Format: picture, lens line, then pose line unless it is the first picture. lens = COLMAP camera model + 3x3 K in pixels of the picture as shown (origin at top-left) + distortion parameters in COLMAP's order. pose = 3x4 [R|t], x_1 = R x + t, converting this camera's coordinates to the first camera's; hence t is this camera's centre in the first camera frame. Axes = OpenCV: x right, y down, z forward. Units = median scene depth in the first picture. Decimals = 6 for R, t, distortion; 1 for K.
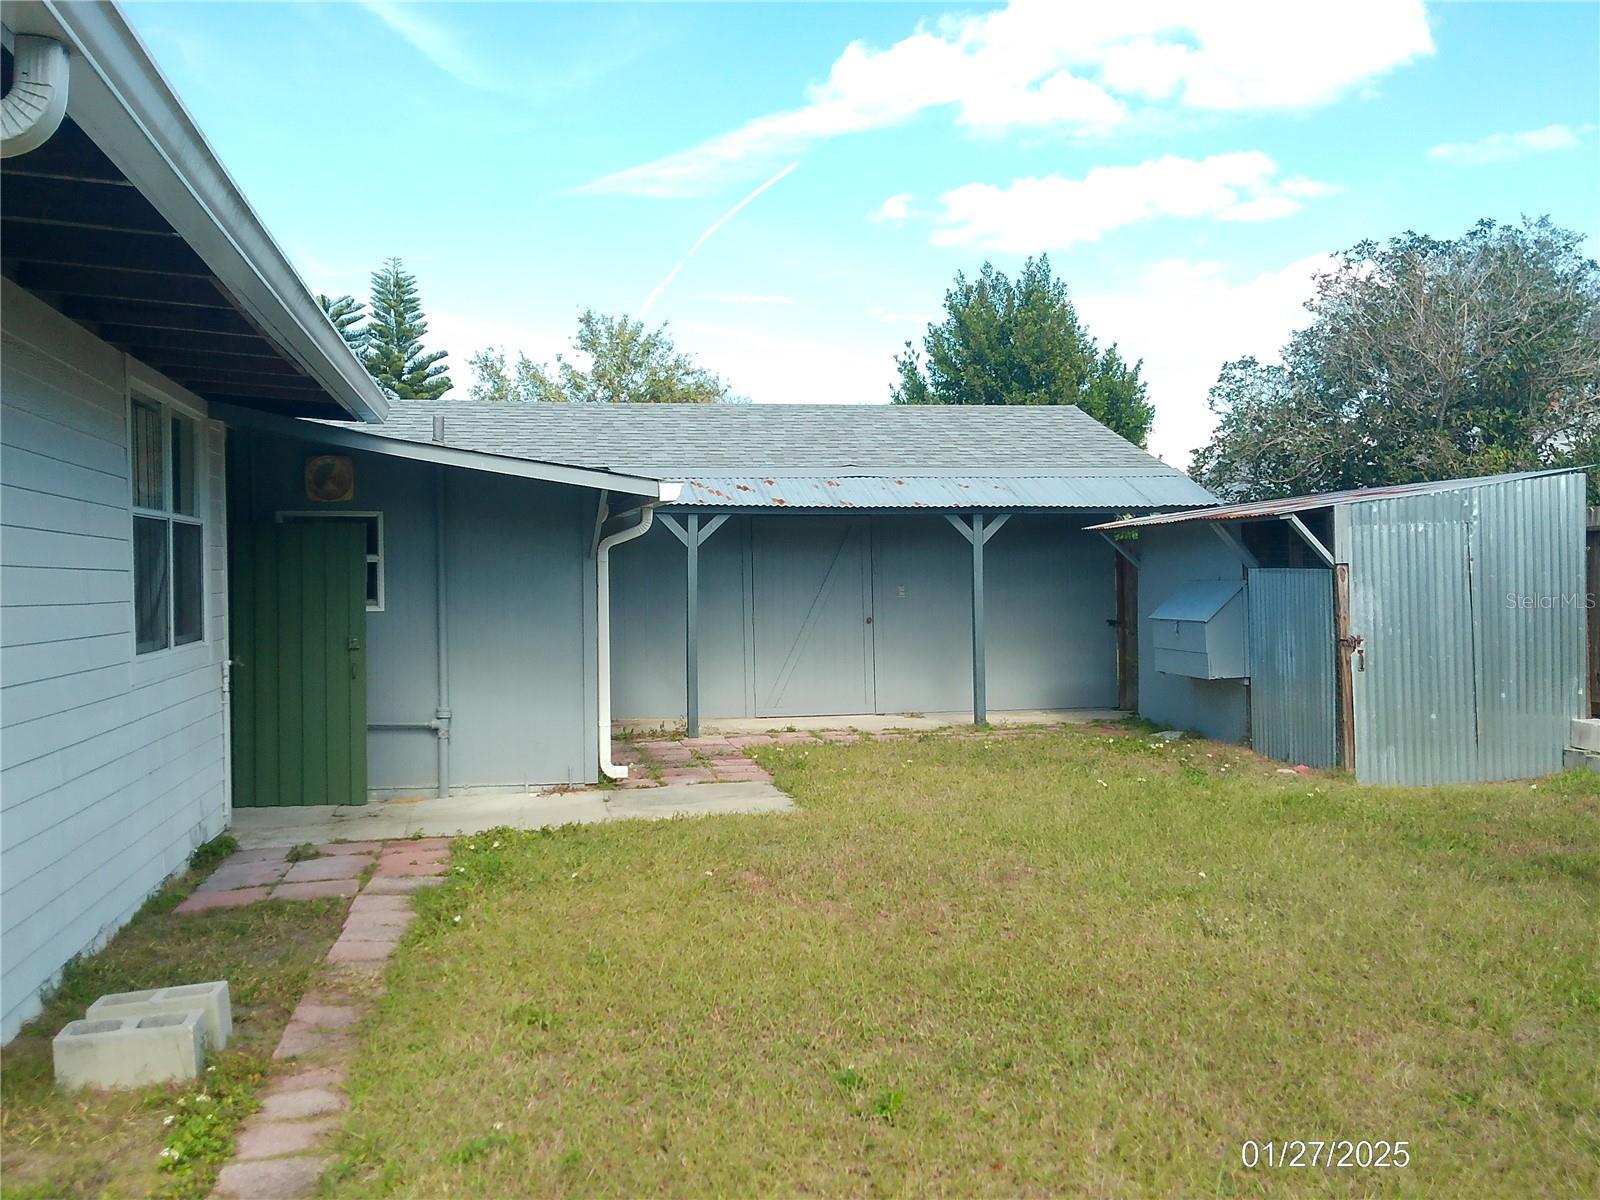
lens RADIAL K [[1601.1, 0, 809.4], [0, 1601.1, 604.3], [0, 0, 1]] dist [0.134977, -0.313537]
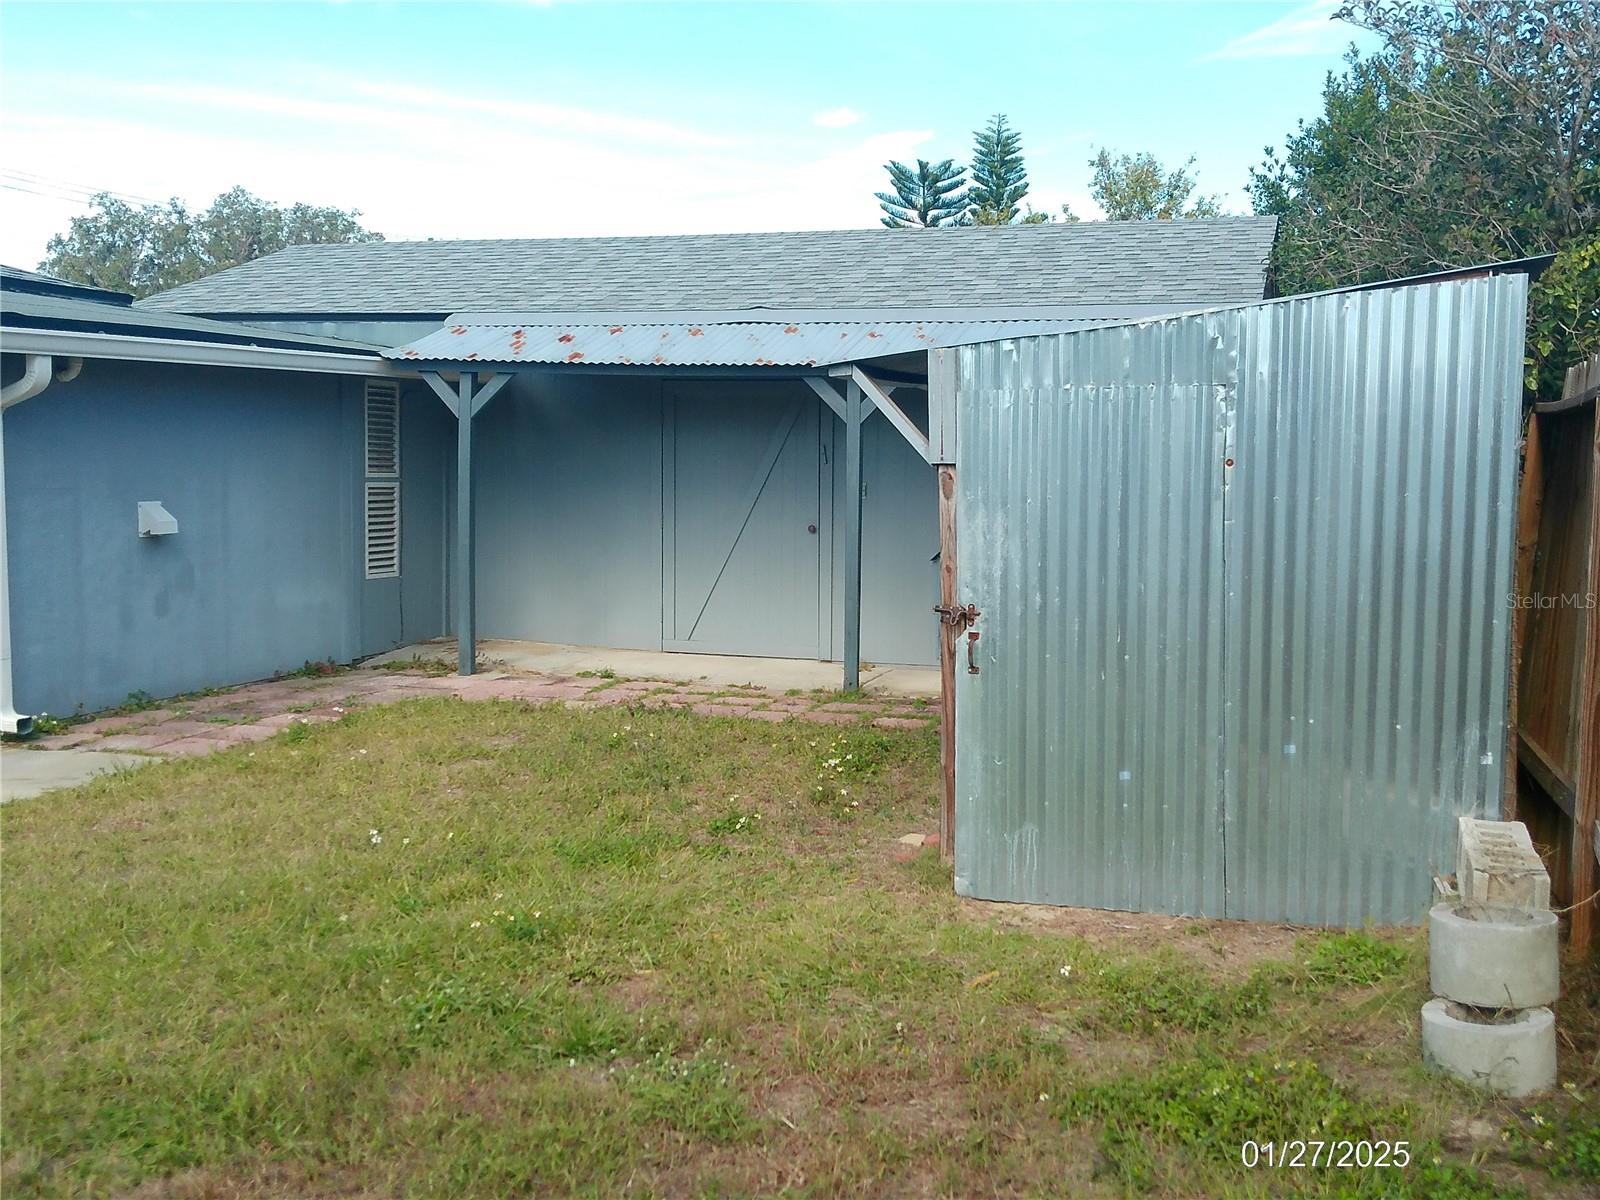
lens RADIAL K [[1601.1, 0, 809.4], [0, 1601.1, 604.3], [0, 0, 1]] dist [0.134977, -0.313537]
pose [[0.875648, 0.068927, -0.478005, 0.472664], [-0.033868, 0.996090, 0.081591, -0.018304], [0.481760, -0.055256, 0.874559, 0.462719]]
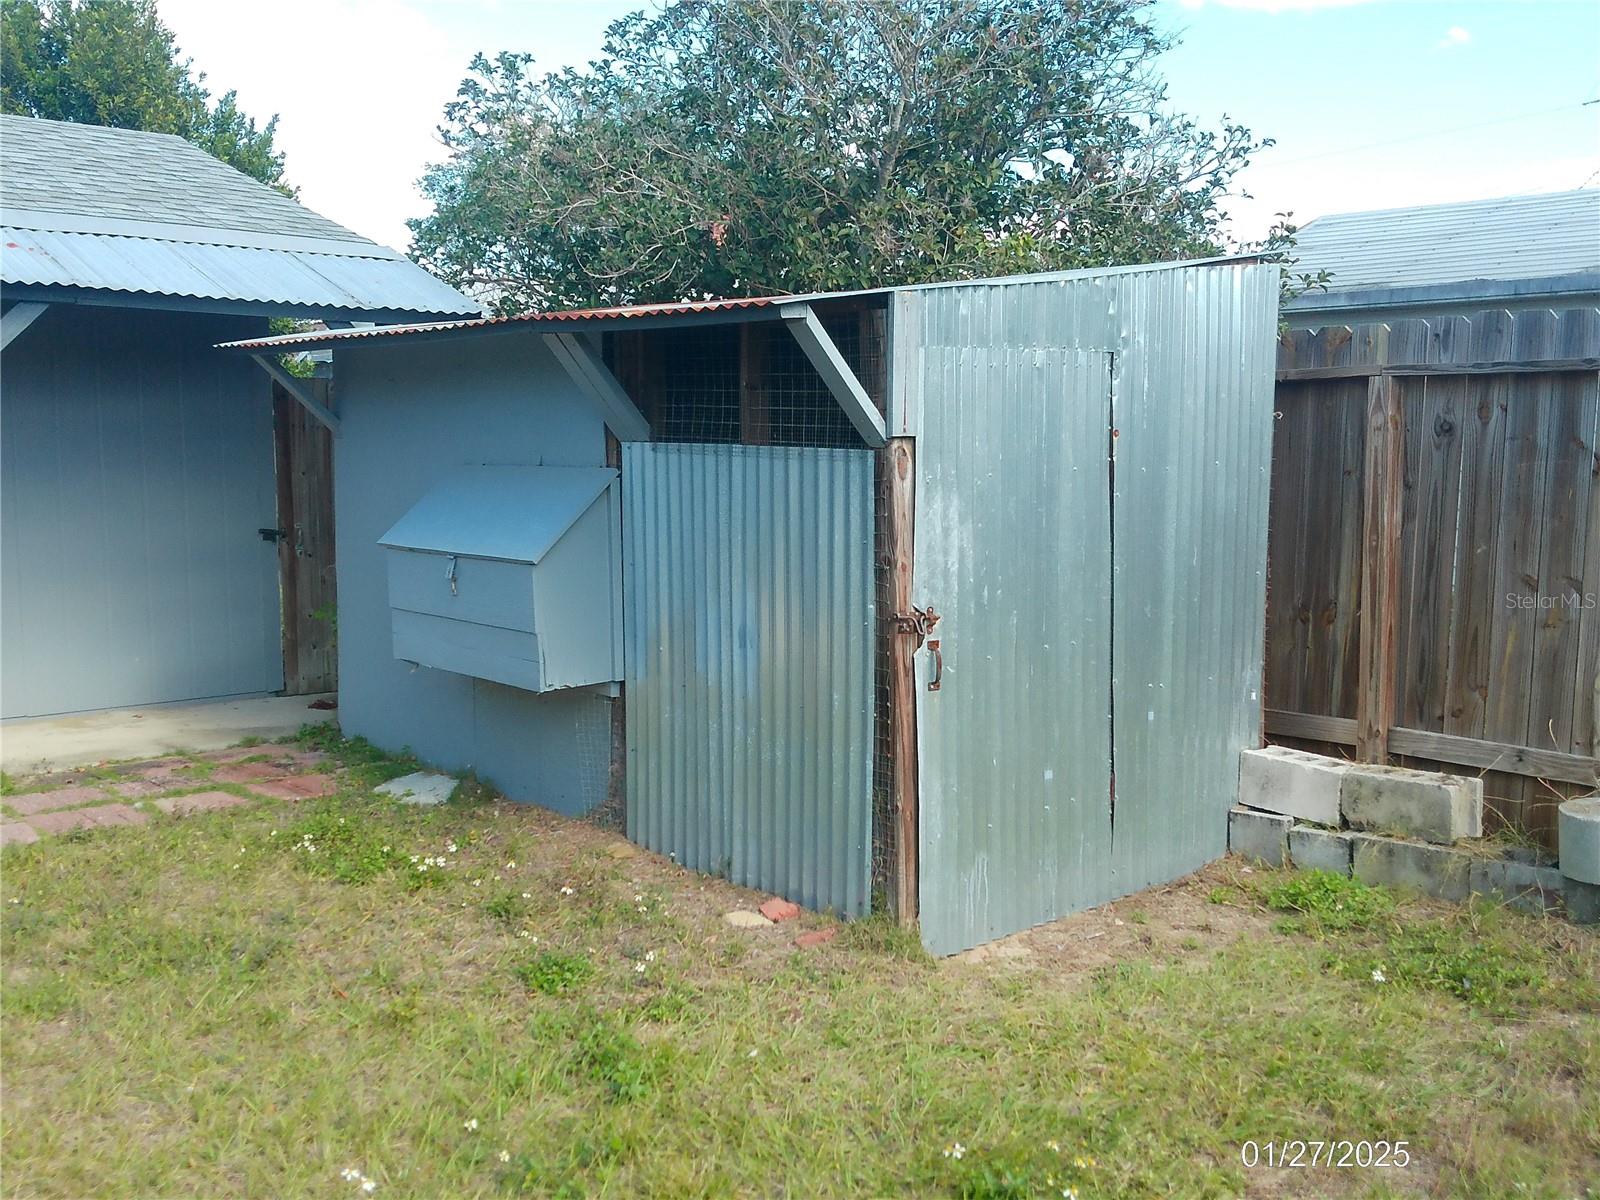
lens RADIAL K [[1601.1, 0, 809.4], [0, 1601.1, 604.3], [0, 0, 1]] dist [0.134977, -0.313537]
pose [[0.857705, -0.033840, 0.513027, 0.084324], [-0.008815, 0.996717, 0.080482, -0.013338], [-0.514067, -0.073552, 0.854591, 0.576624]]
